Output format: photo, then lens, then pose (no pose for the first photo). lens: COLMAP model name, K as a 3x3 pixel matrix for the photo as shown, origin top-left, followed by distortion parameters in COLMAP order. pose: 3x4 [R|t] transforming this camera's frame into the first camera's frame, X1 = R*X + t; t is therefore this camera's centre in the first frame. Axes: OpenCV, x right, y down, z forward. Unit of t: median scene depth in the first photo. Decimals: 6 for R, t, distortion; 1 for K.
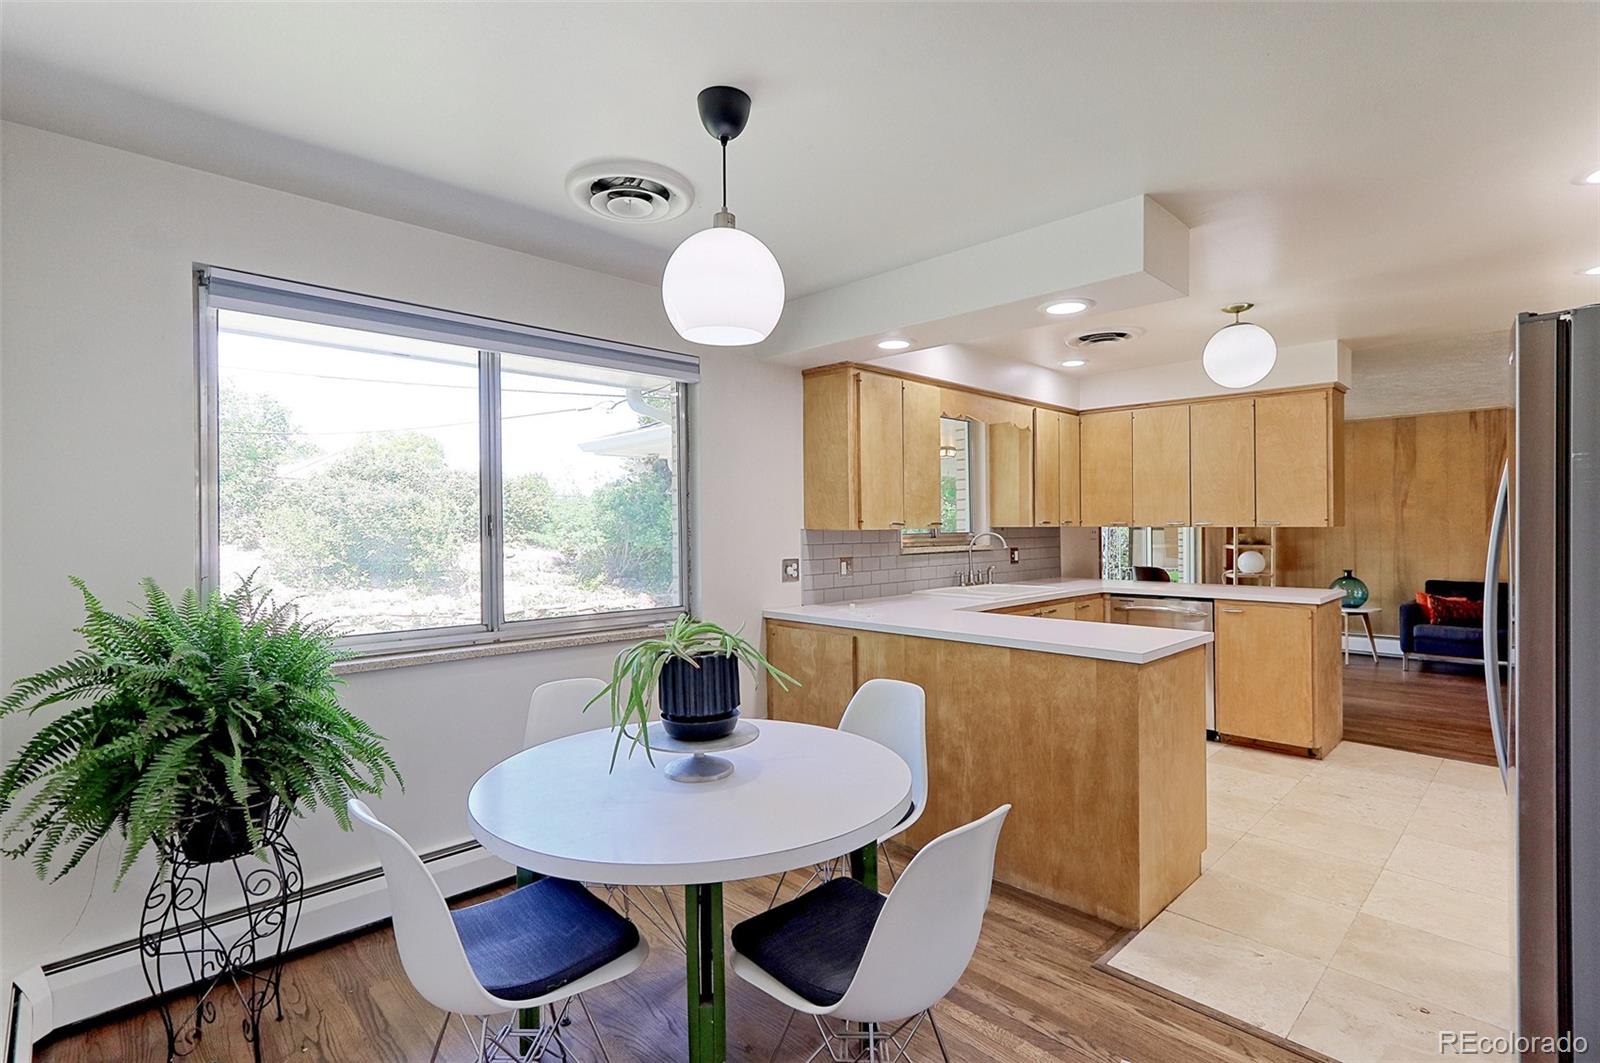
lens RADIAL K [[774.4, 0, 787.9], [0, 774.4, 528.7], [0, 0, 1]] dist [0.005965, 0.002872]
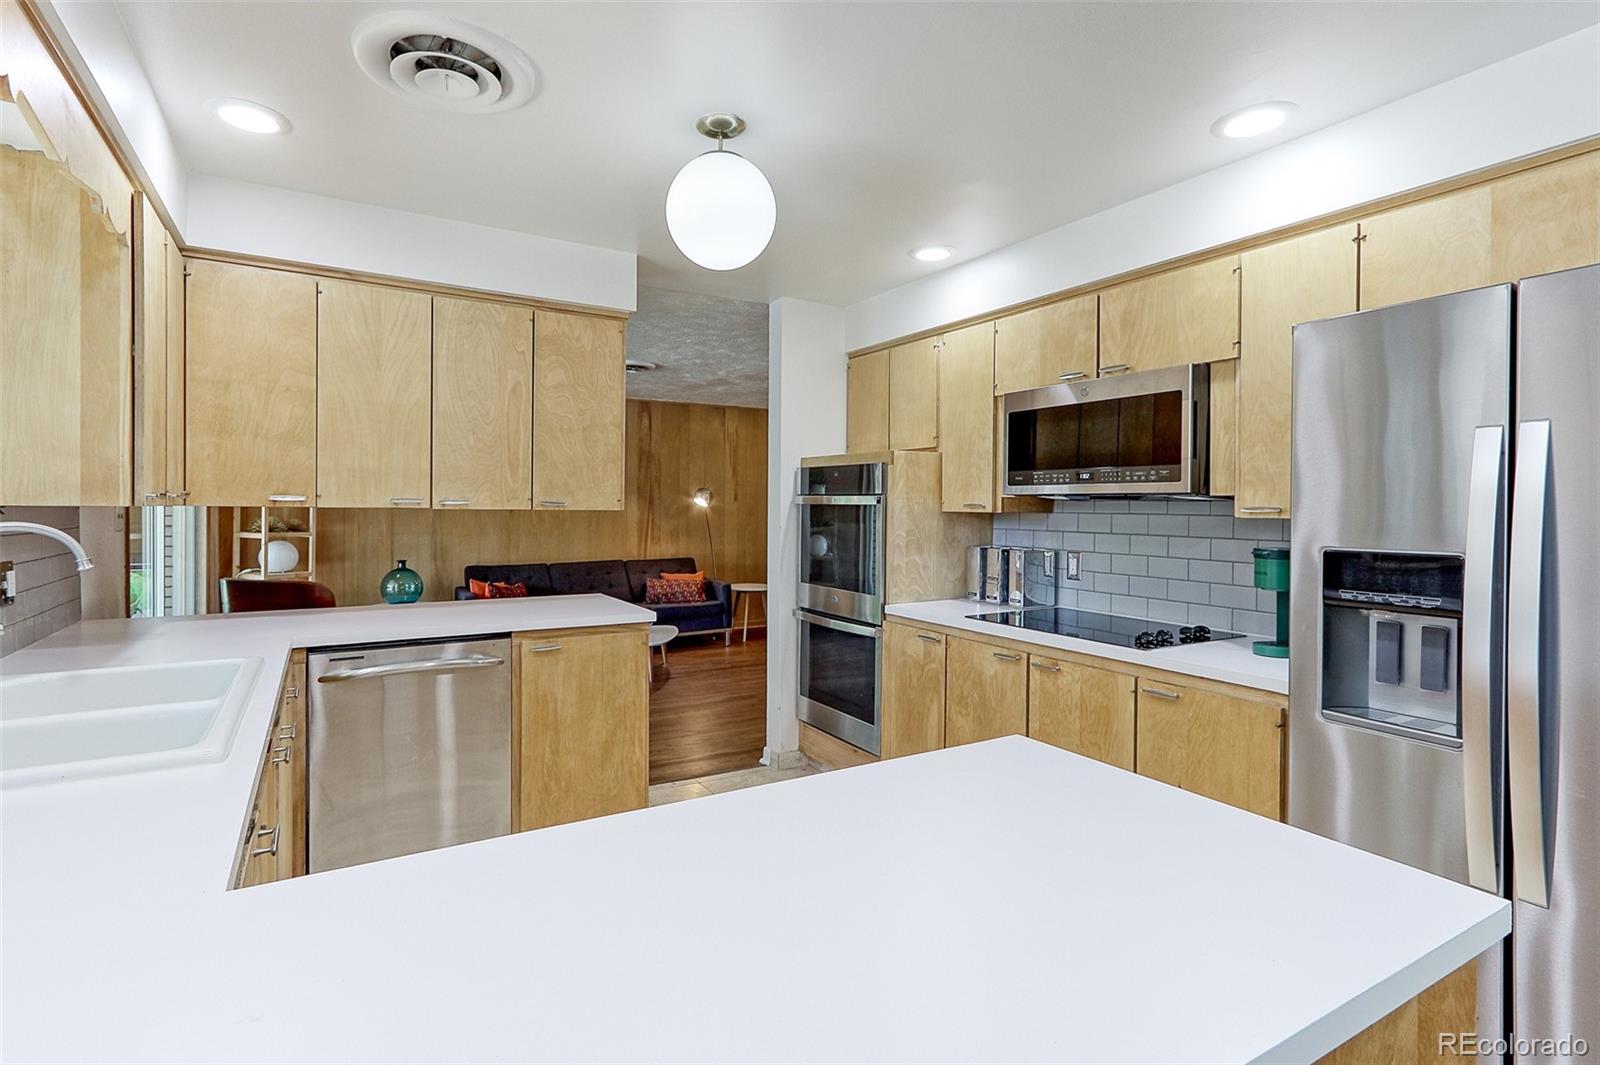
lens RADIAL K [[774.4, 0, 782.6], [0, 774.4, 512.1], [0, 0, 1]] dist [0.005965, 0.002872]
pose [[0.242926, 0.000155, 0.970045, 0.026761], [-0.006815, 0.999976, 0.001547, -0.002390], [-0.970021, -0.006986, 0.242921, 0.576901]]
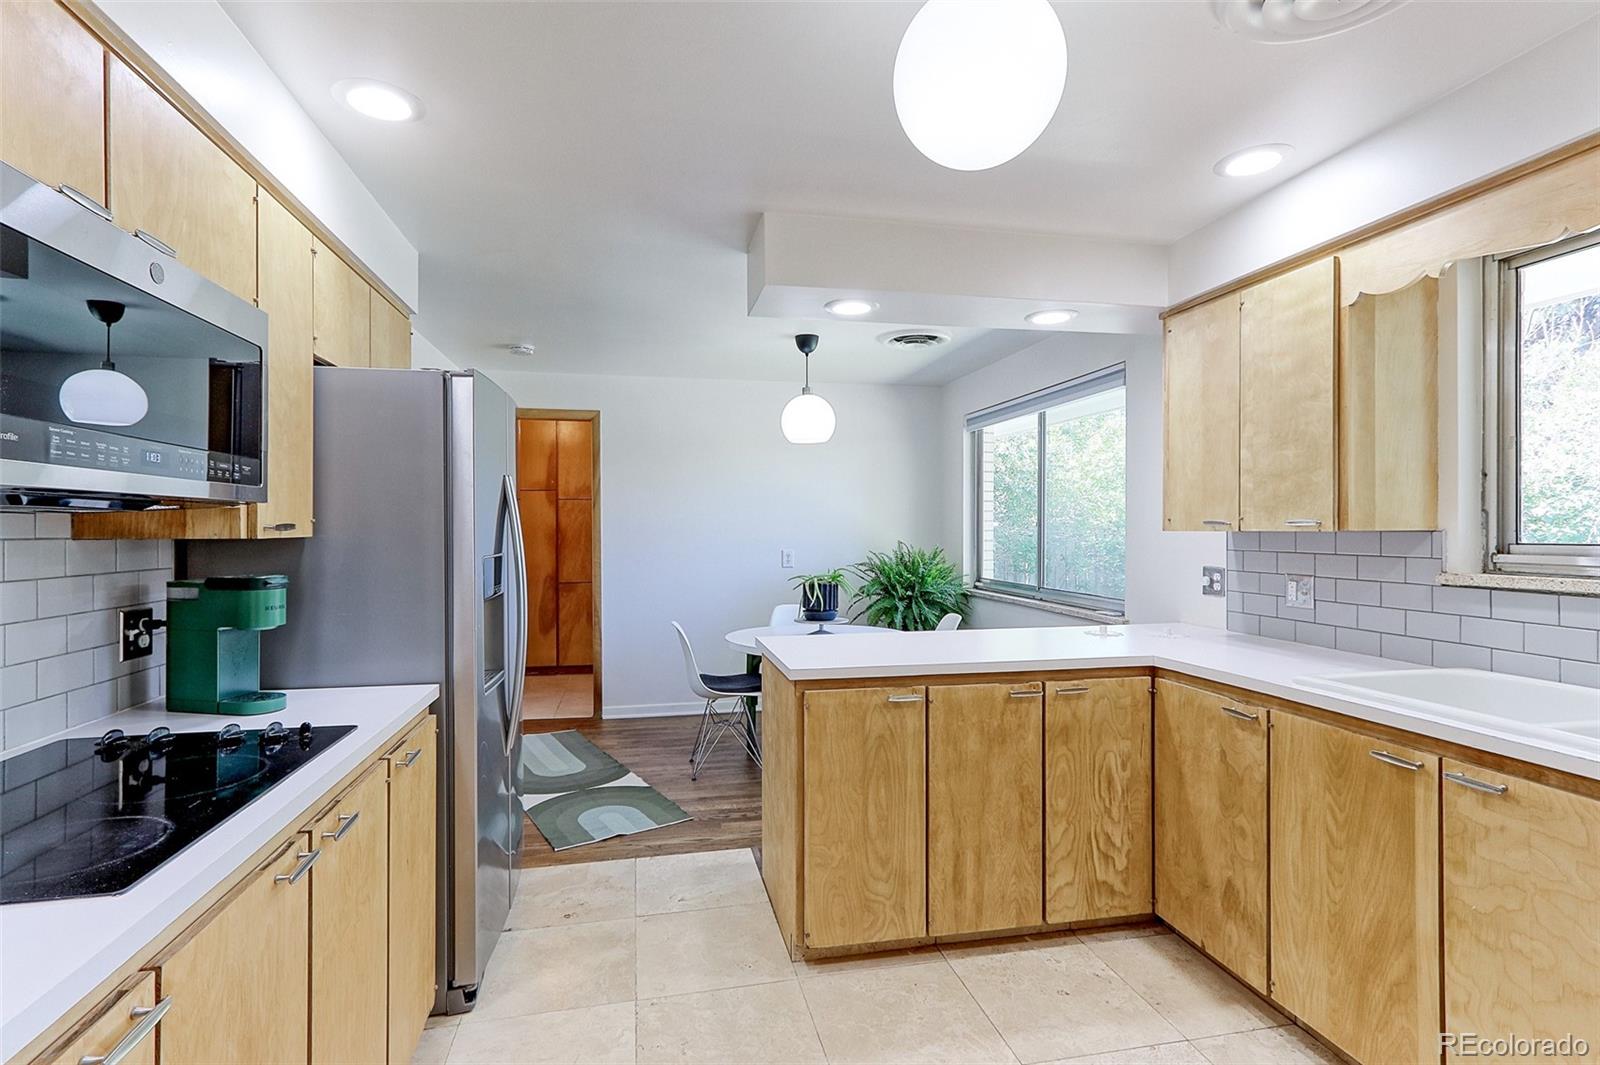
lens RADIAL K [[774.4, 0, 793.0], [0, 774.4, 533.2], [0, 0, 1]] dist [0.005965, 0.002872]
pose [[-0.542292, 0.014472, -0.840065, 0.671004], [0.003073, 0.999879, 0.015241, -0.006595], [0.840184, 0.005684, -0.542271, 0.800923]]
